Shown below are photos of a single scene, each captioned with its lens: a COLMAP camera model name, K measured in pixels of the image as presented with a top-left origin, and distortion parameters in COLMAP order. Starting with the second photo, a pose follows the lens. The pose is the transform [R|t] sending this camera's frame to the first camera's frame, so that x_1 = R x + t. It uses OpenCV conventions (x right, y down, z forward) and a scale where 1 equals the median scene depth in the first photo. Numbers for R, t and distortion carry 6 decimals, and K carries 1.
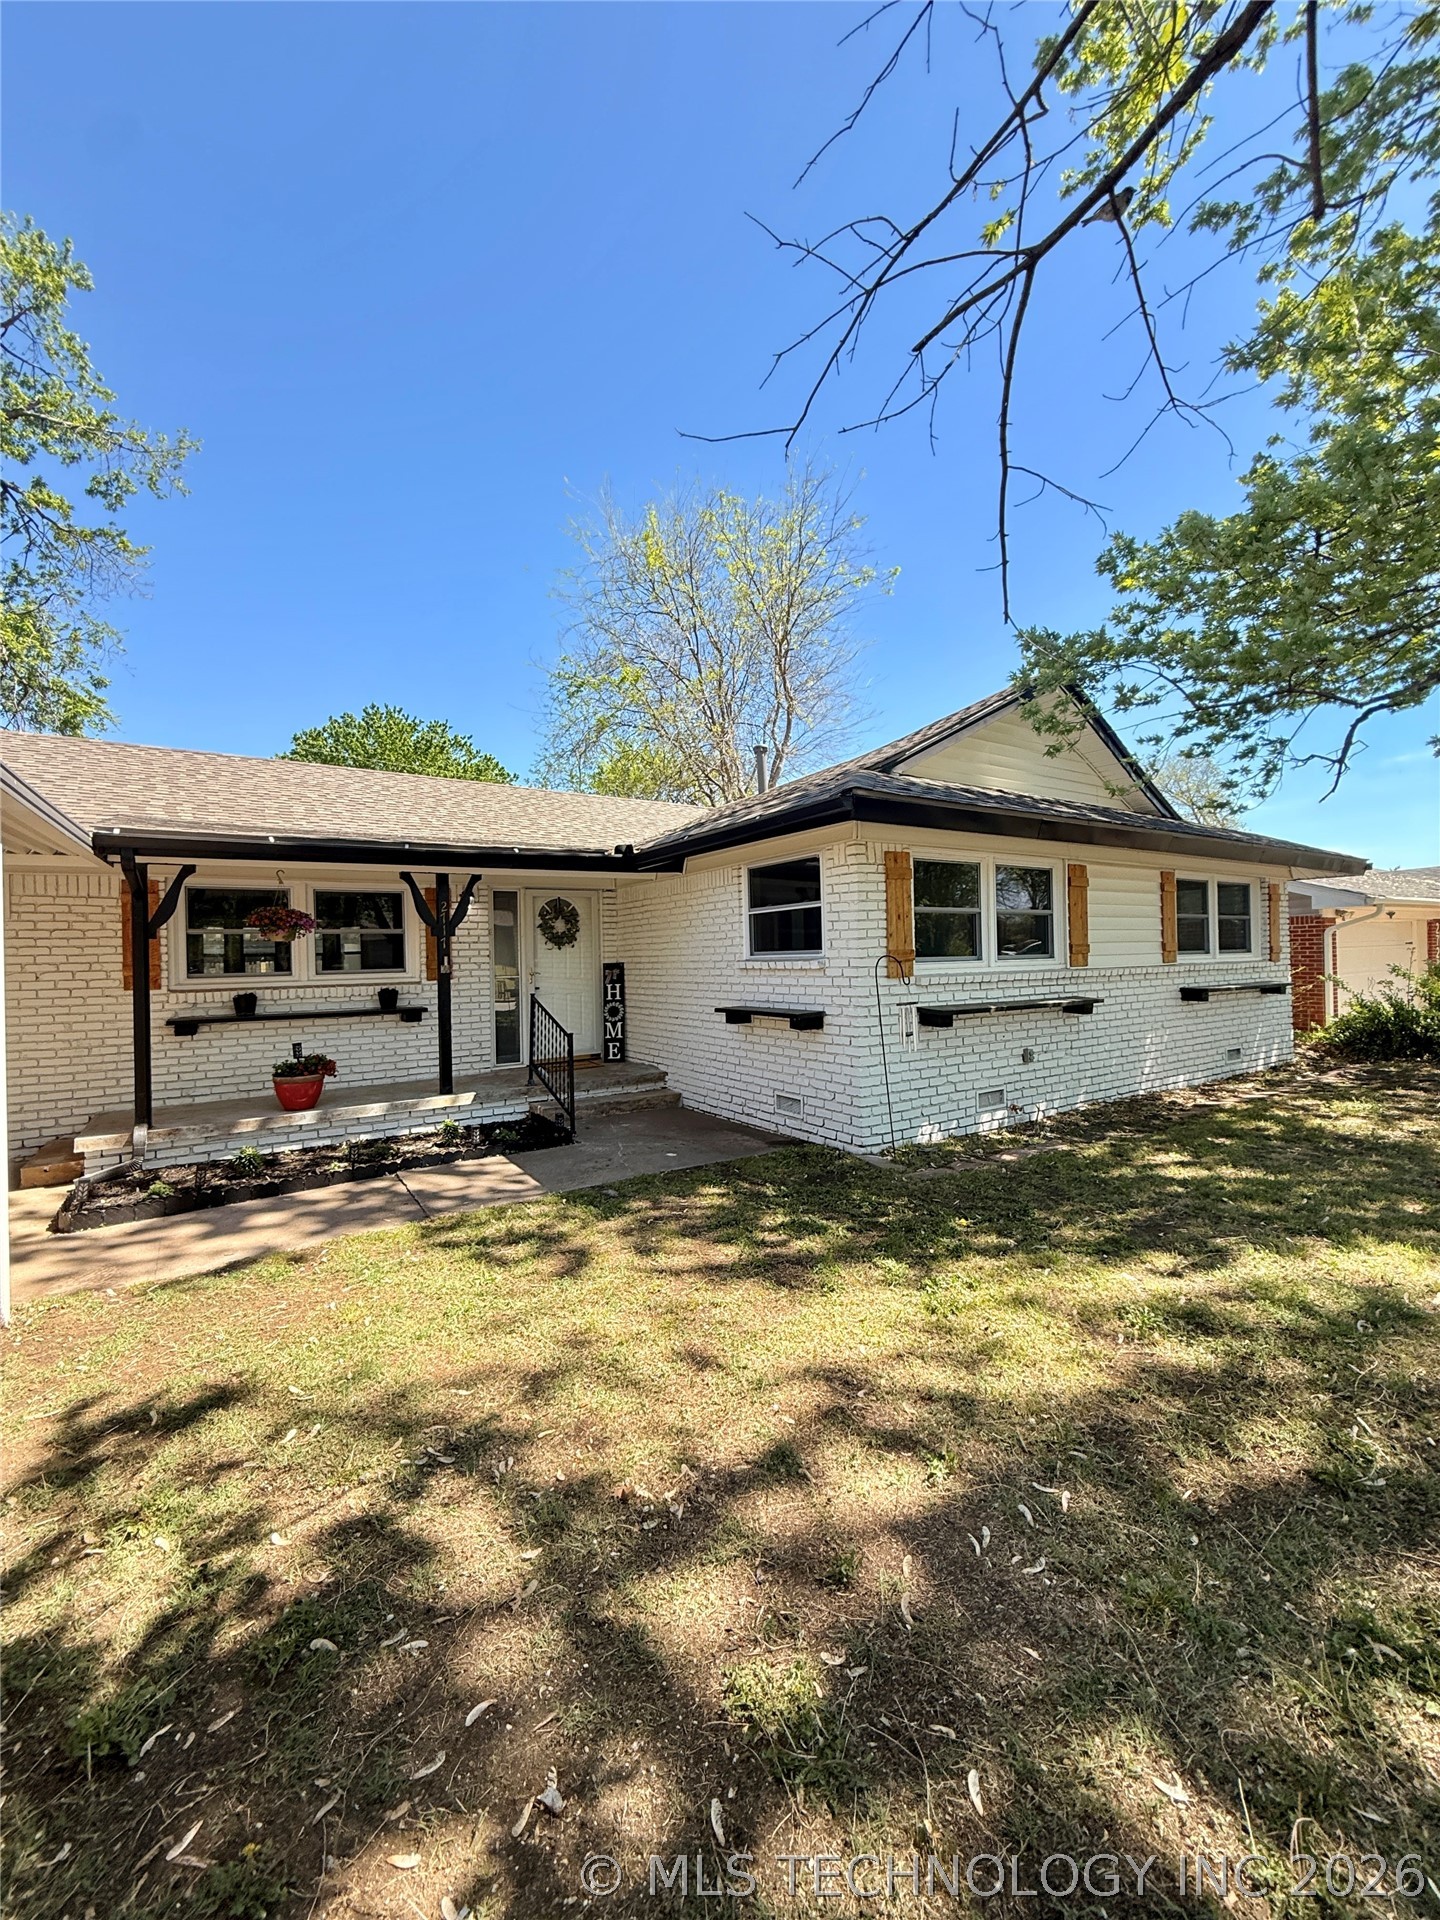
lens RADIAL K [[758.7, 0, 715.4], [0, 758.7, 956.1], [0, 0, 1]] dist [-0.003317, 0.000356]
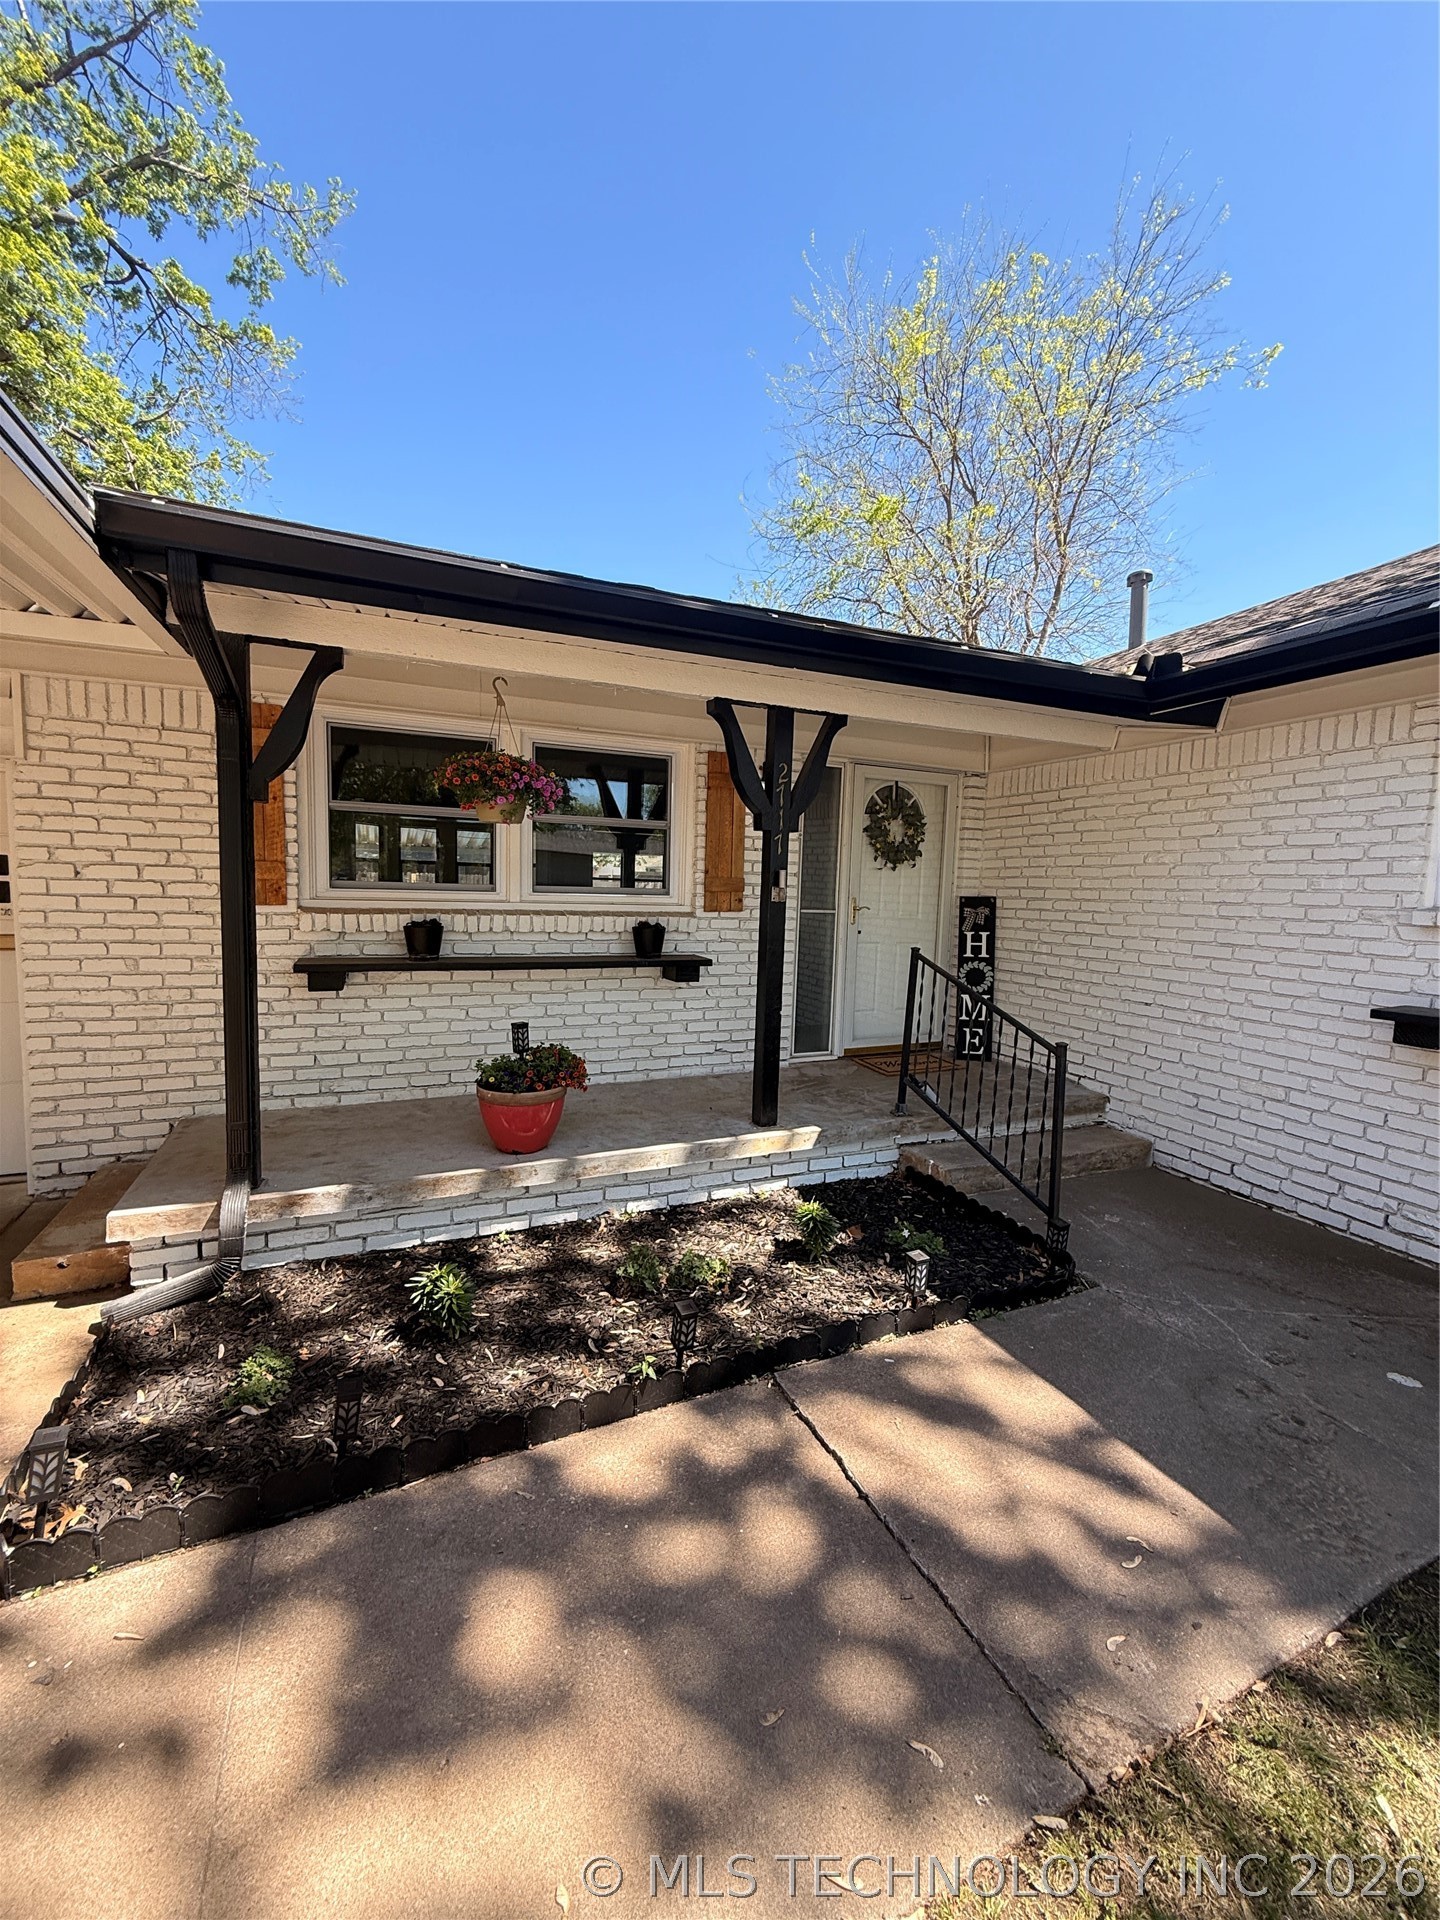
lens RADIAL K [[758.7, 0, 710.2], [0, 758.7, 956.7], [0, 0, 1]] dist [-0.003317, 0.000356]
pose [[0.986105, 0.063756, -0.153404, -0.317092], [-0.049430, 0.994205, 0.095458, 0.012150], [0.158601, -0.086549, 0.983542, 0.469389]]
